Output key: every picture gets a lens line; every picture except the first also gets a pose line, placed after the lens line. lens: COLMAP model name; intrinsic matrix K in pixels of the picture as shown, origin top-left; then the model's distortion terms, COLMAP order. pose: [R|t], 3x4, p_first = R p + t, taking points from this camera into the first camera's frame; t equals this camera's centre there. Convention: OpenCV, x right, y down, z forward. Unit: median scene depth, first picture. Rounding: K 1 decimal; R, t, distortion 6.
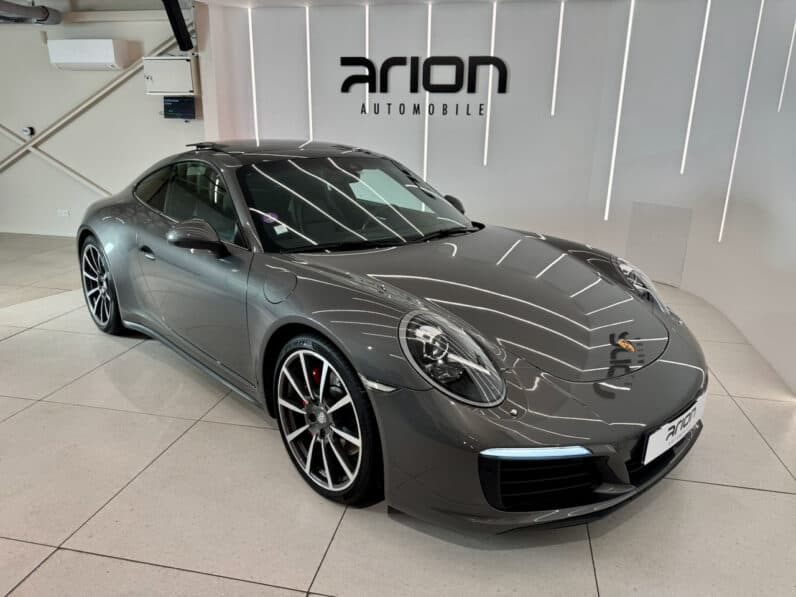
lens RADIAL K [[572.7, 0, 396.7], [0, 572.7, 298.1], [0, 0, 1]] dist [0.027994, -0.037949]
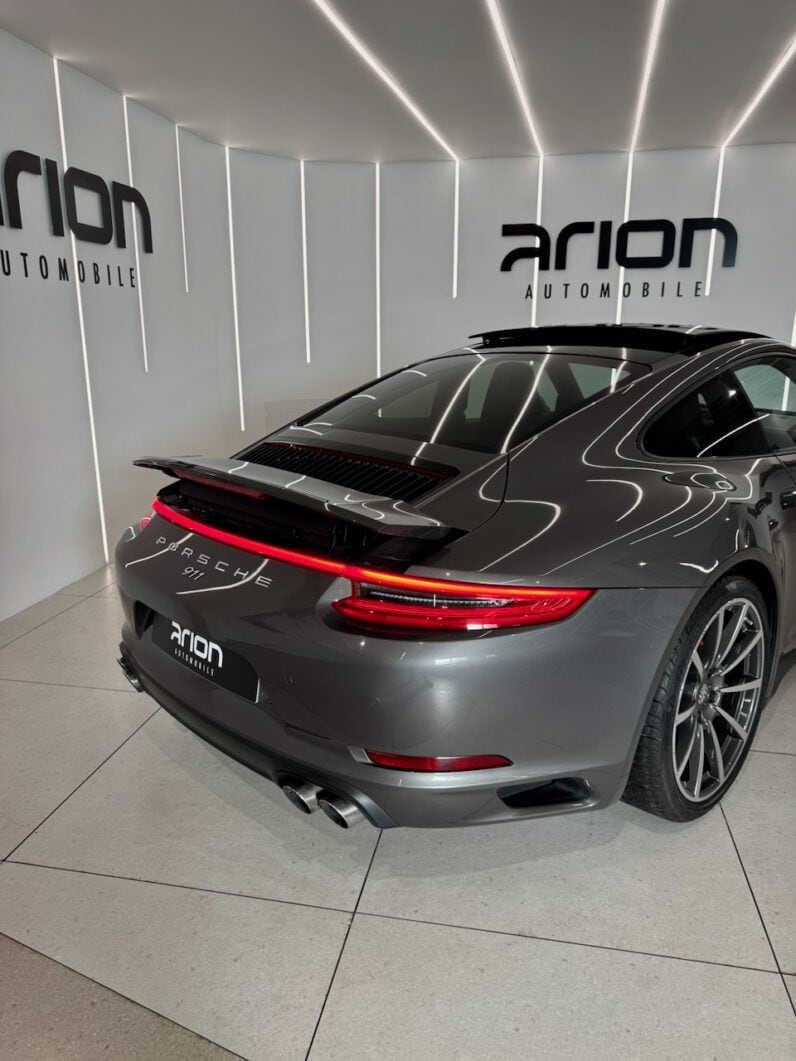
lens RADIAL K [[763.3, 0, 384.8], [0, 763.3, 529.5], [0, 0, 1]] dist [0.027994, -0.037949]
pose [[-0.013065, -0.269107, 0.963022, -0.648715], [0.287438, 0.921442, 0.261387, -0.216737], [-0.957710, 0.280224, 0.065313, 0.754297]]
